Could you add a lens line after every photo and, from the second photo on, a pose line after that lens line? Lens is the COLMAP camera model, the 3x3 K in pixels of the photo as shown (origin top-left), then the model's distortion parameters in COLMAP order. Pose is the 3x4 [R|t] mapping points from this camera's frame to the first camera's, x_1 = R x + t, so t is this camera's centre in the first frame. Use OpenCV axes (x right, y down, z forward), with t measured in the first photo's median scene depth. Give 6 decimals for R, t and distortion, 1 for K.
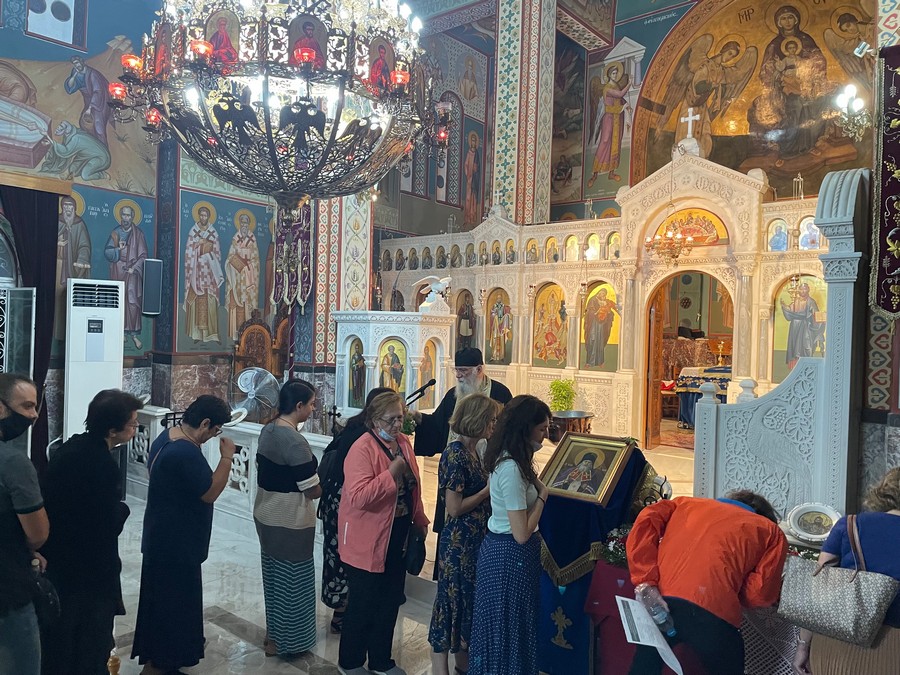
lens RADIAL K [[673.9, 0, 444.0], [0, 673.9, 341.2], [0, 0, 1]] dist [0.088714, -0.114500]
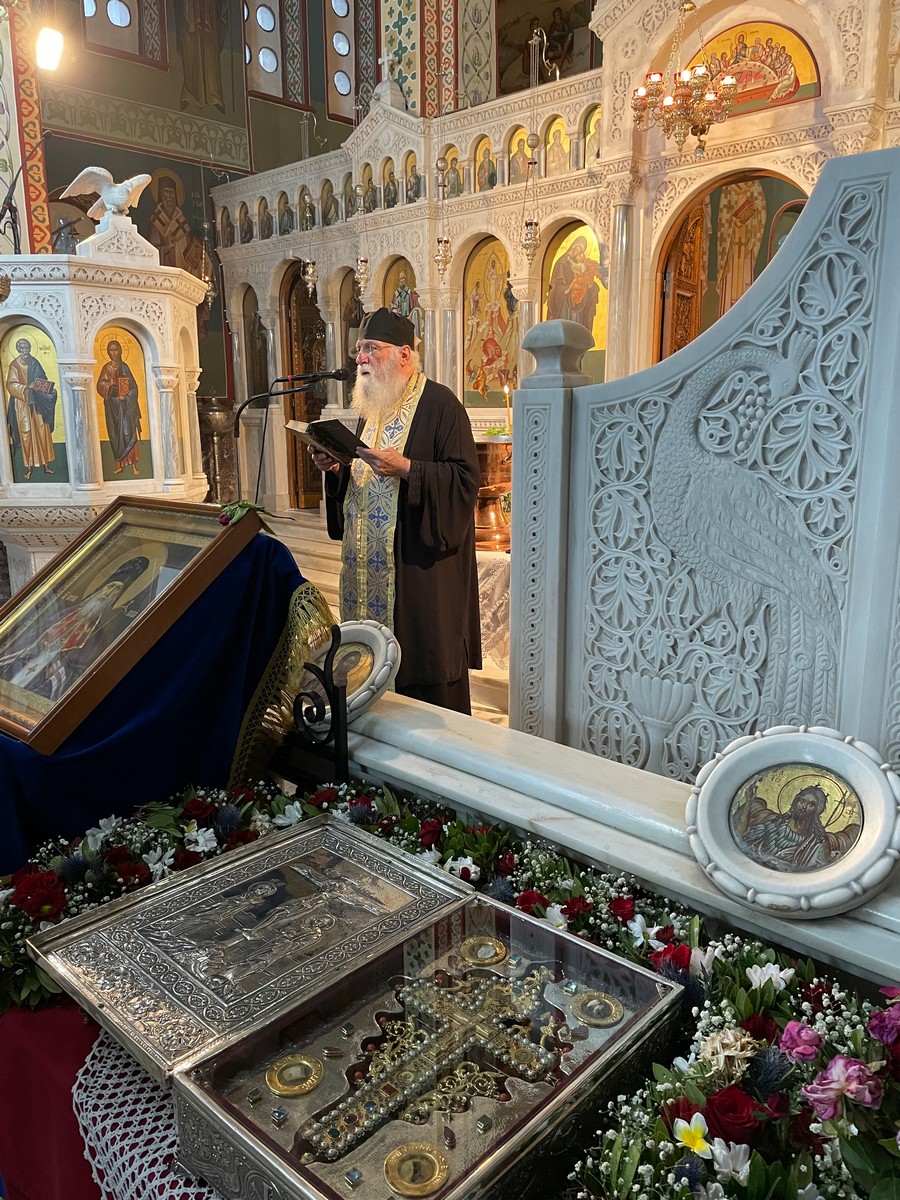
lens RADIAL K [[898.6, 0, 441.5], [0, 898.6, 605.2], [0, 0, 1]] dist [0.088714, -0.114500]
pose [[0.996839, -0.023196, -0.075993, 0.180831], [0.038160, 0.978674, 0.201845, 0.050454], [0.069691, -0.204107, 0.976465, 0.282650]]
